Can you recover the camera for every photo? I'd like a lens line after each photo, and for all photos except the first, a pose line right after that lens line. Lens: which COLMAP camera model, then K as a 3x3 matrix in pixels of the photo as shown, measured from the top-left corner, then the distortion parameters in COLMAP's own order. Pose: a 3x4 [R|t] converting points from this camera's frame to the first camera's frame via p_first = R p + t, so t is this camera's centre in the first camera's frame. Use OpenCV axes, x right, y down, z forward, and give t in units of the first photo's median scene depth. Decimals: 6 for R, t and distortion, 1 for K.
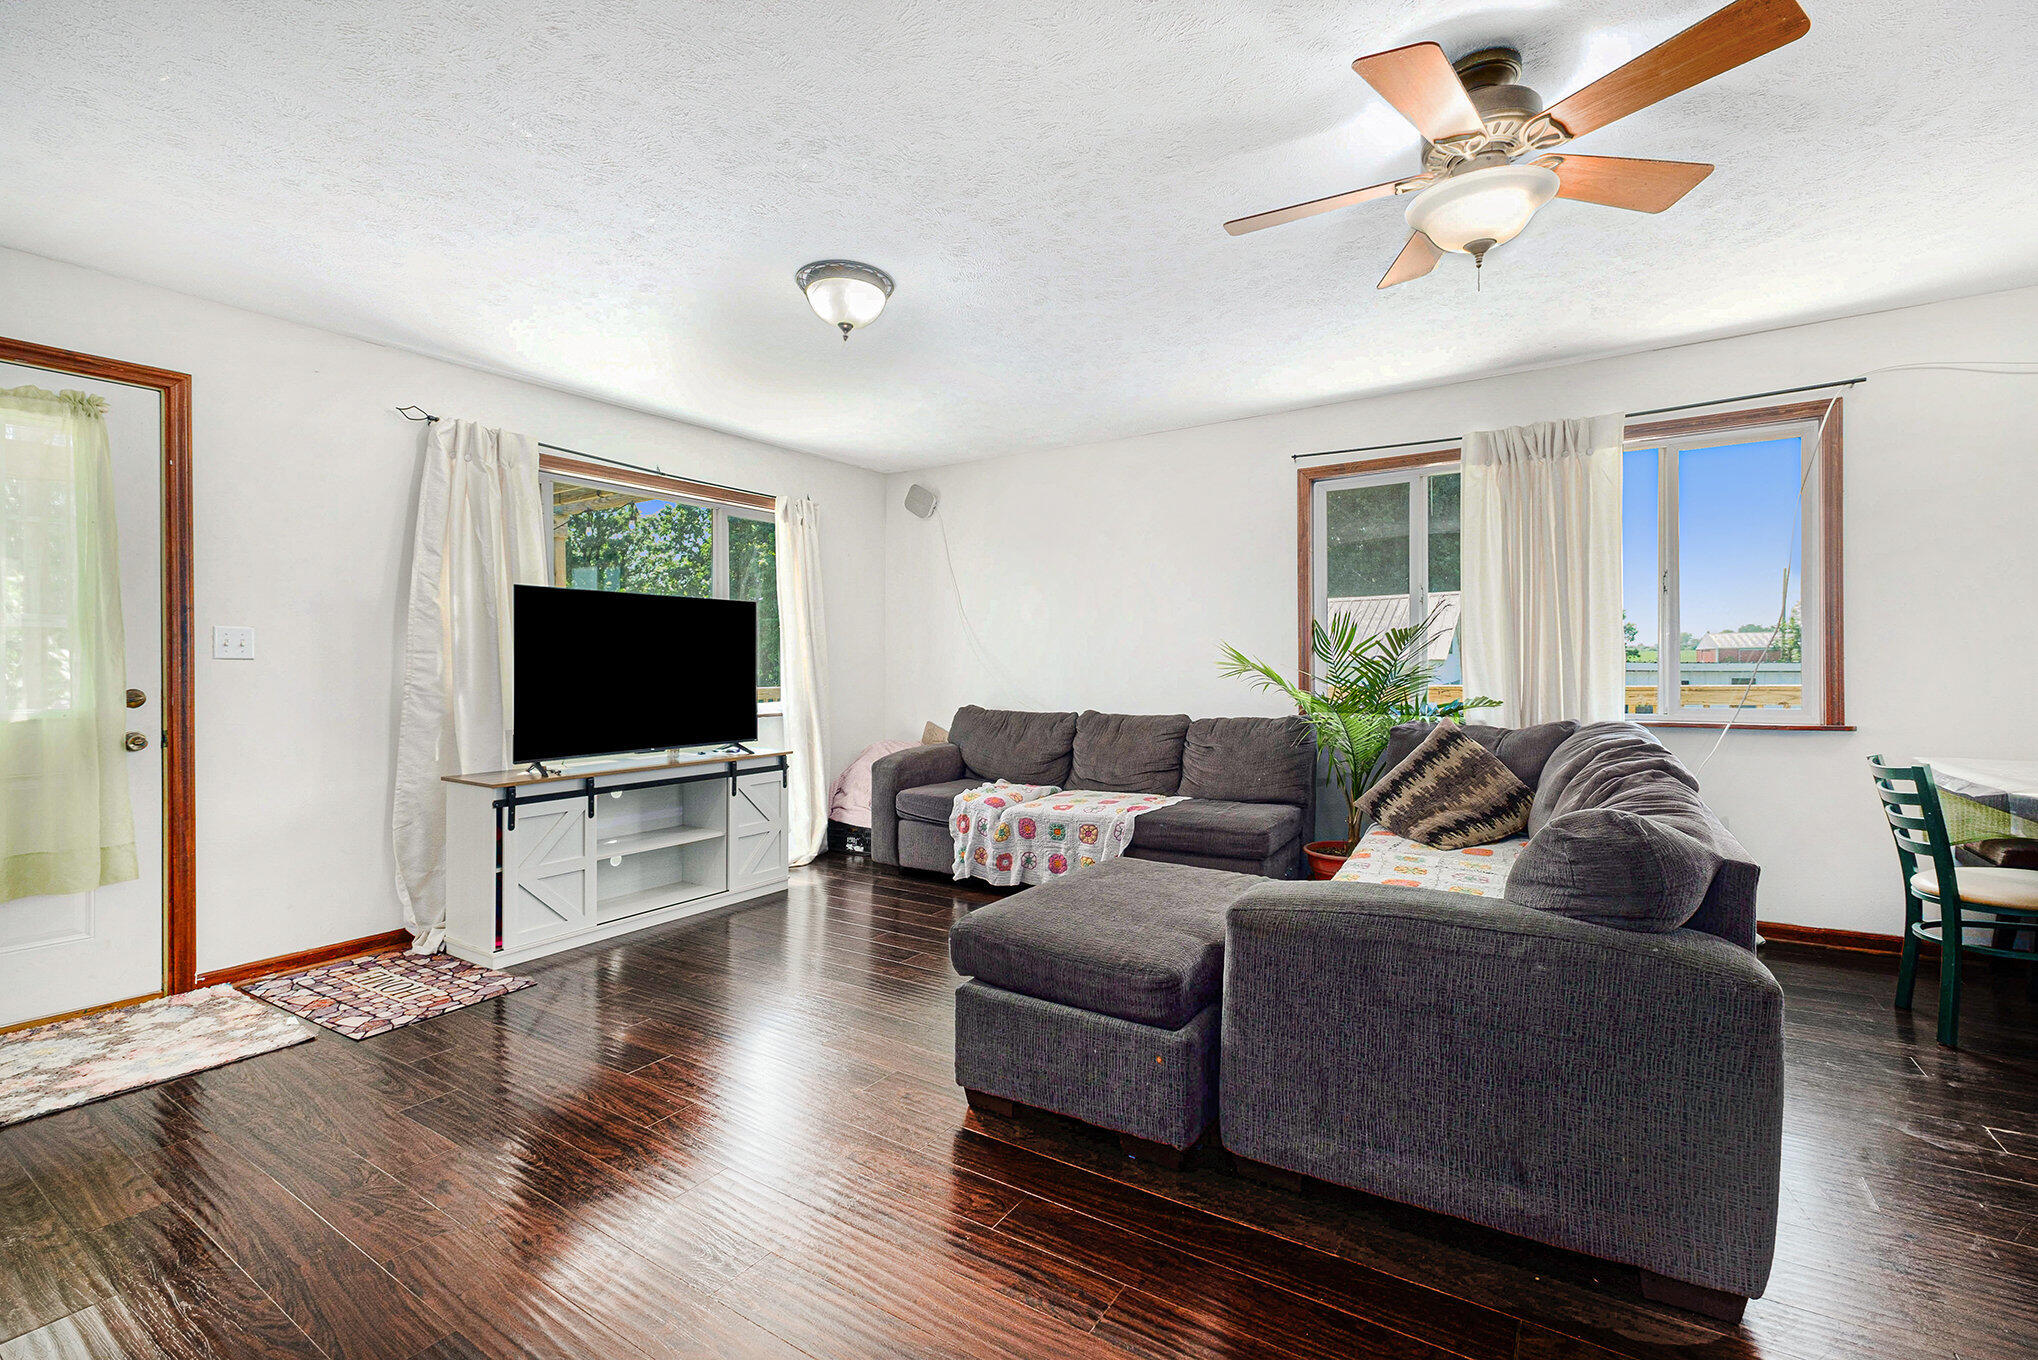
lens RADIAL K [[892.7, 0, 1026.1], [0, 892.7, 670.4], [0, 0, 1]] dist [-0.007853, -0.001119]
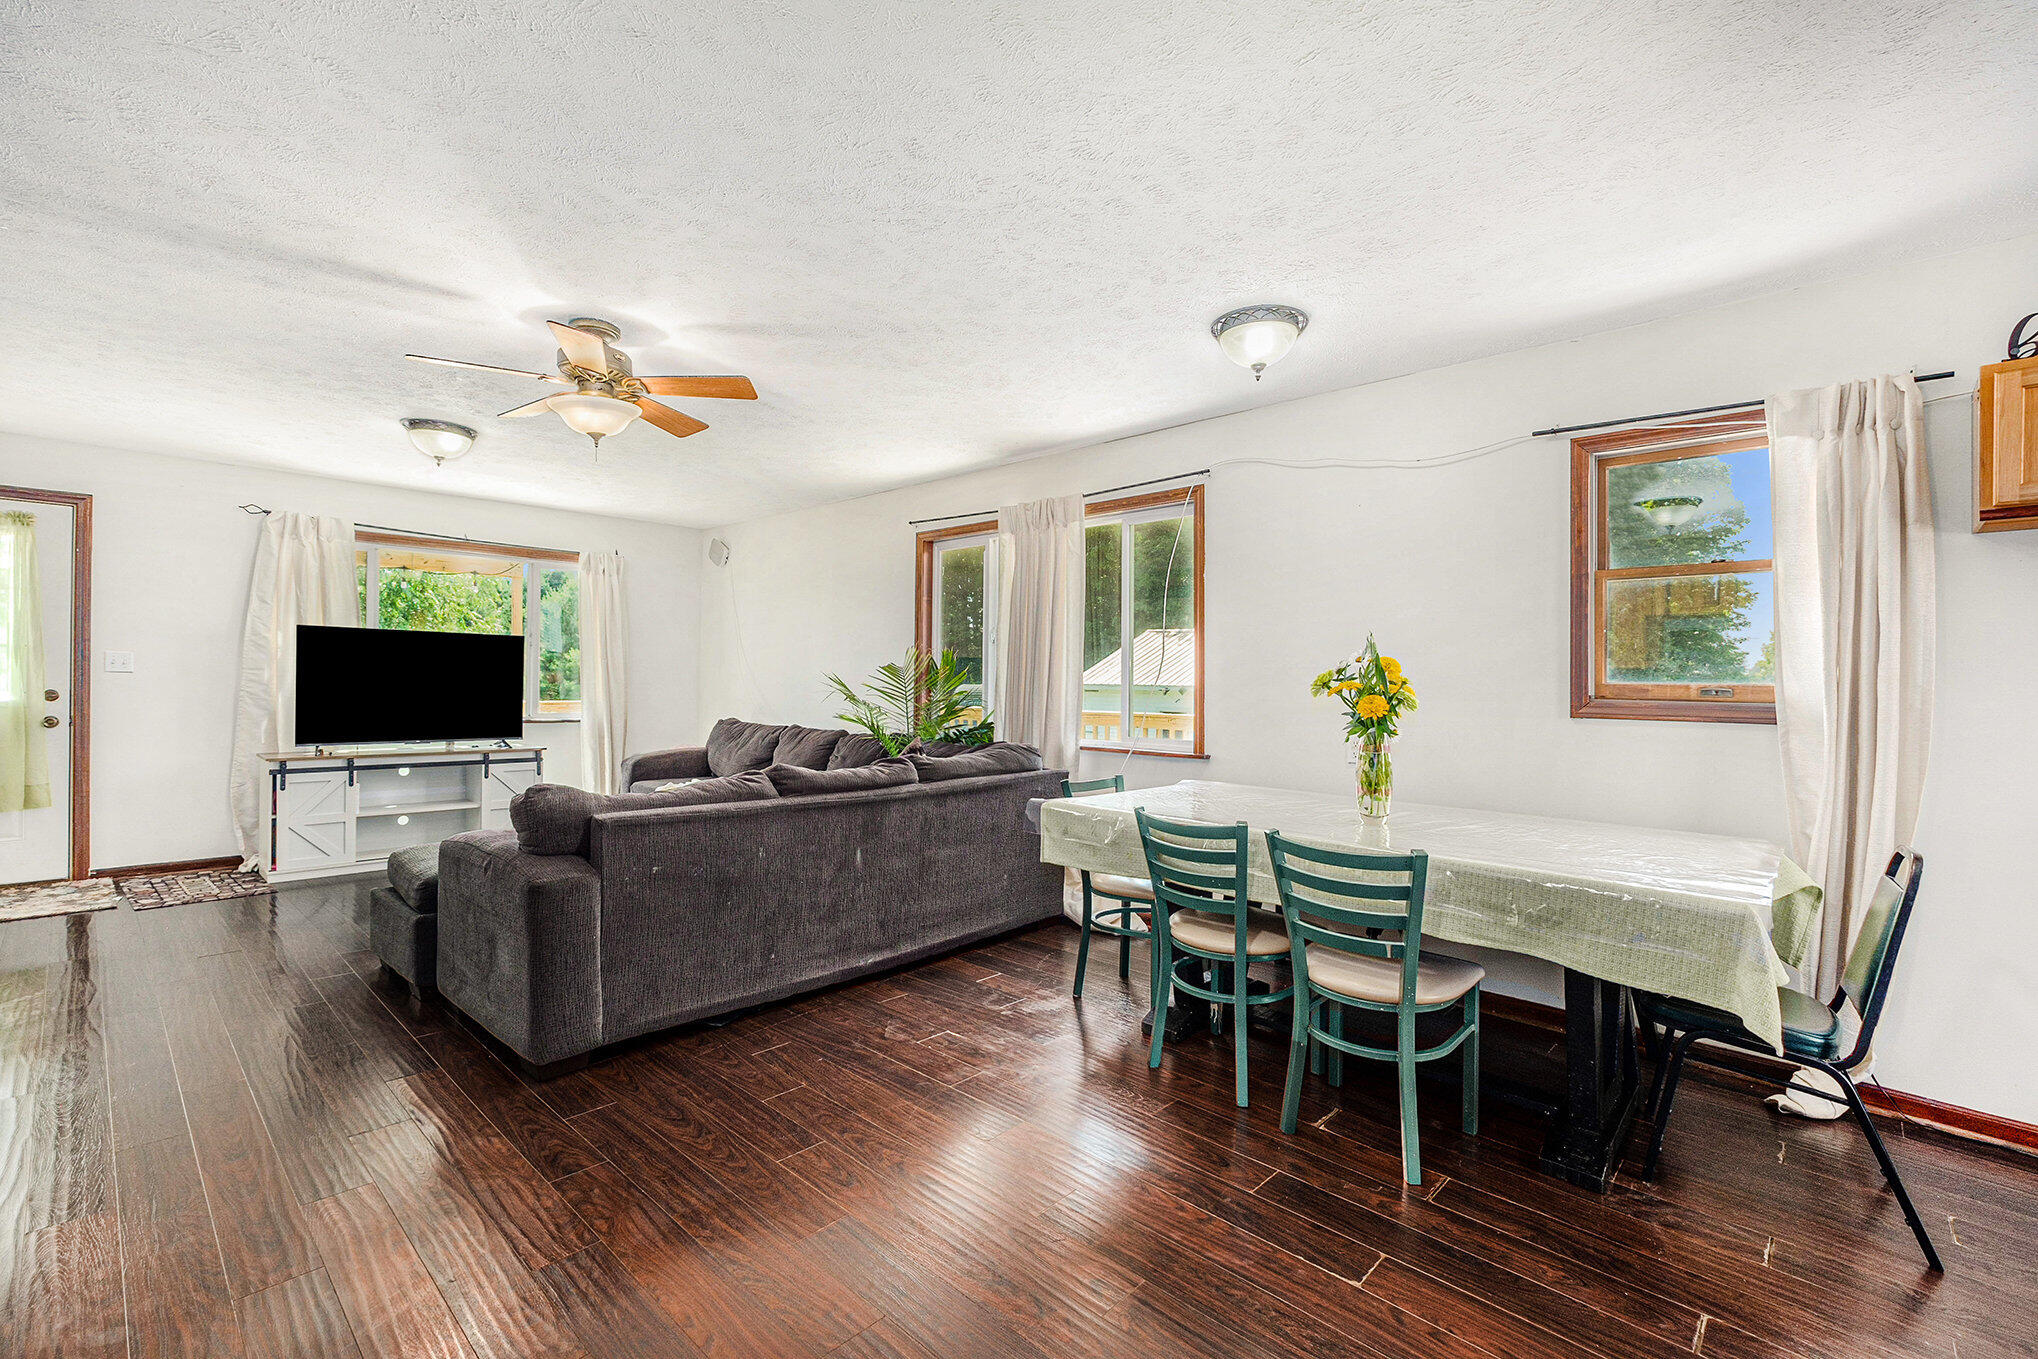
lens RADIAL K [[892.7, 0, 1017.4], [0, 892.7, 676.6], [0, 0, 1]] dist [-0.007853, -0.001119]
pose [[0.983007, 0.023545, -0.182052, 0.854629], [-0.025362, 0.999649, -0.007661, -0.029281], [0.181808, 0.012148, 0.983259, -0.227819]]
